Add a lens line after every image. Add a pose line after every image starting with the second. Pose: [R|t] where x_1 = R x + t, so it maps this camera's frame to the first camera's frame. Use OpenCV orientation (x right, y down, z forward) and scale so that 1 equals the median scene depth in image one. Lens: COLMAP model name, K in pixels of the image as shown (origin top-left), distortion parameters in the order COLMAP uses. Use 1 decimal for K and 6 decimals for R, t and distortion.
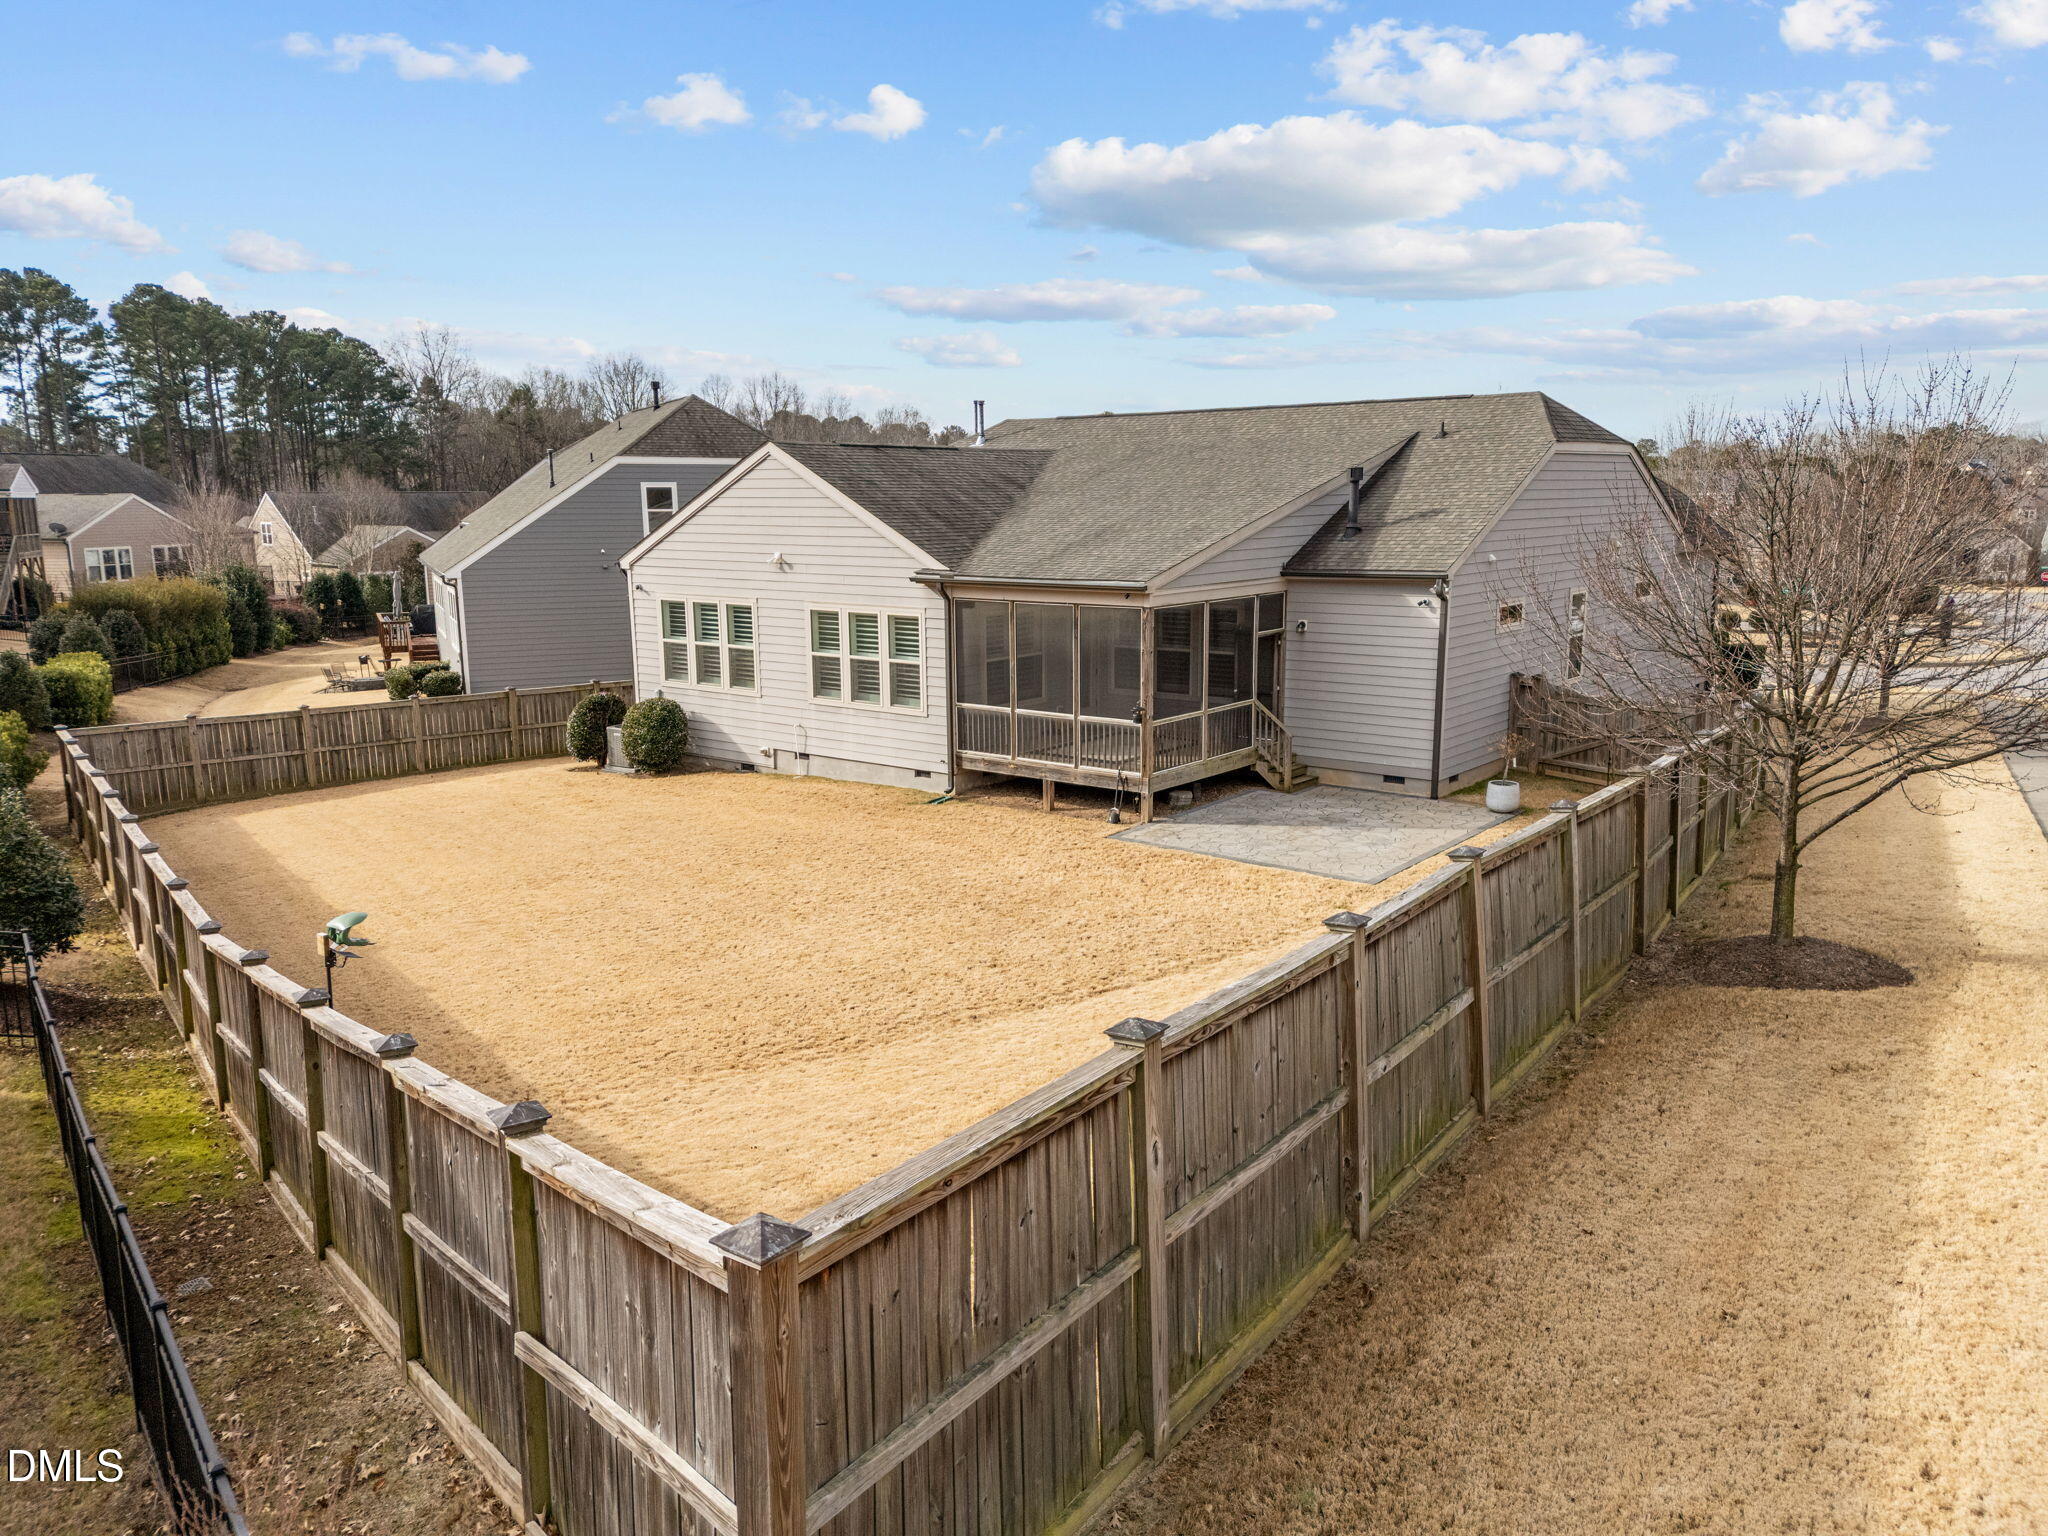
lens RADIAL K [[1433.6, 0, 1024.0], [0, 1433.6, 768.0], [0, 0, 1]] dist [0.029355, -0.001477]
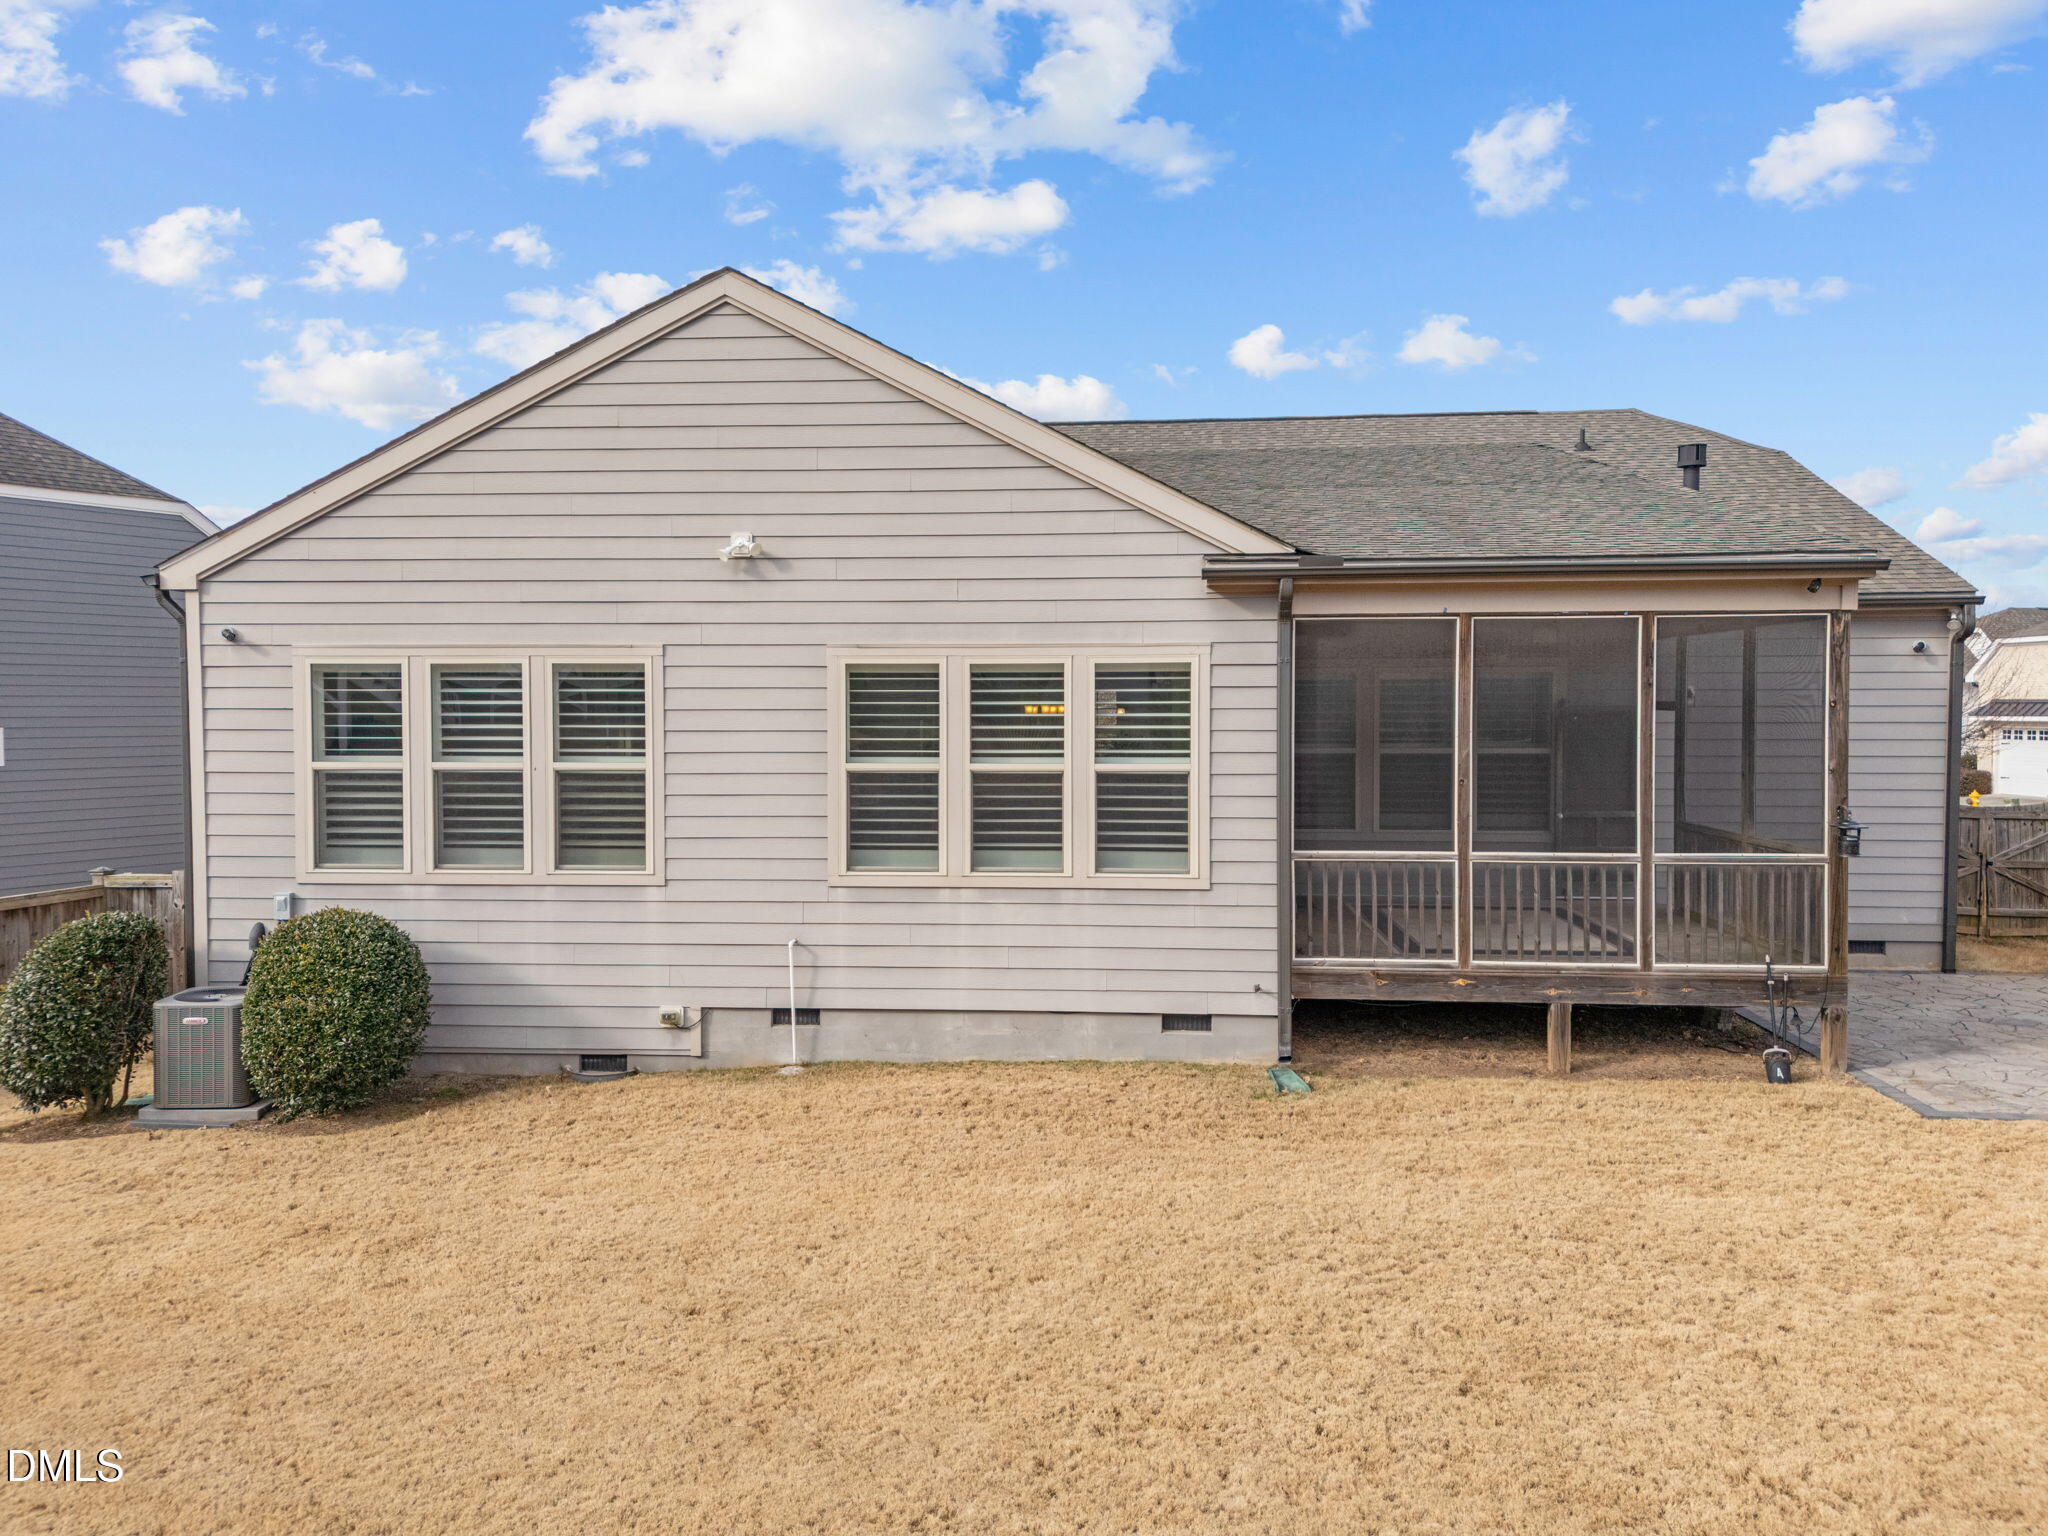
lens RADIAL K [[1433.6, 0, 1024.0], [0, 1433.6, 768.0], [0, 0, 1]] dist [0.029355, -0.001477]
pose [[0.833029, -0.011256, 0.553114, -0.344474], [0.096905, 0.987305, -0.125854, -0.021737], [-0.544676, 0.158440, 0.823544, 0.634589]]
